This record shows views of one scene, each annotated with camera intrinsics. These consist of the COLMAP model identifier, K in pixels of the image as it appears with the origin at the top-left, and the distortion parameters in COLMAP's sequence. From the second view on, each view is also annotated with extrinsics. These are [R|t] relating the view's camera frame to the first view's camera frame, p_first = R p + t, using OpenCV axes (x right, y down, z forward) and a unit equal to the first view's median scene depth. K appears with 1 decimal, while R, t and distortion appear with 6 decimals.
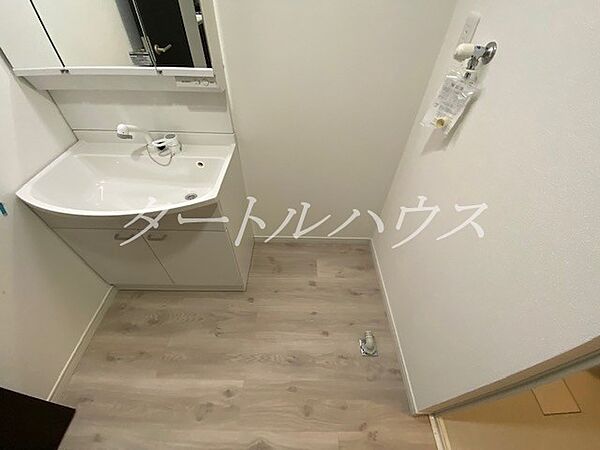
lens RADIAL K [[241.4, 0, 294.8], [0, 241.4, 224.3], [0, 0, 1]] dist [-0.002173, -0.001738]
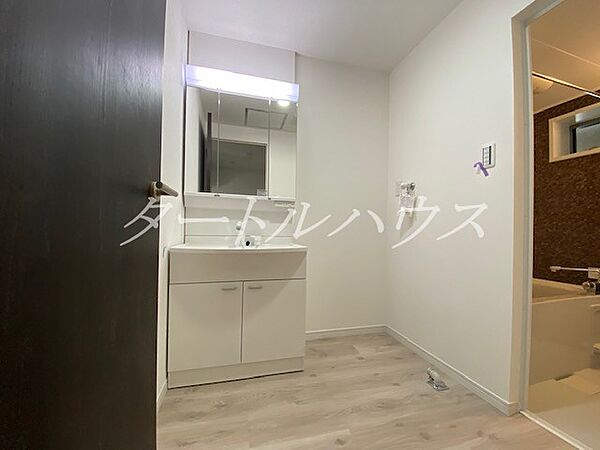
lens RADIAL K [[241.4, 0, 297.3], [0, 241.4, 222.5], [0, 0, 1]] dist [-0.002173, -0.001738]
pose [[0.967216, 0.011626, 0.253688, -0.624352], [0.175783, 0.690317, -0.701828, 0.692861], [-0.183284, 0.723414, 0.665642, -0.143483]]
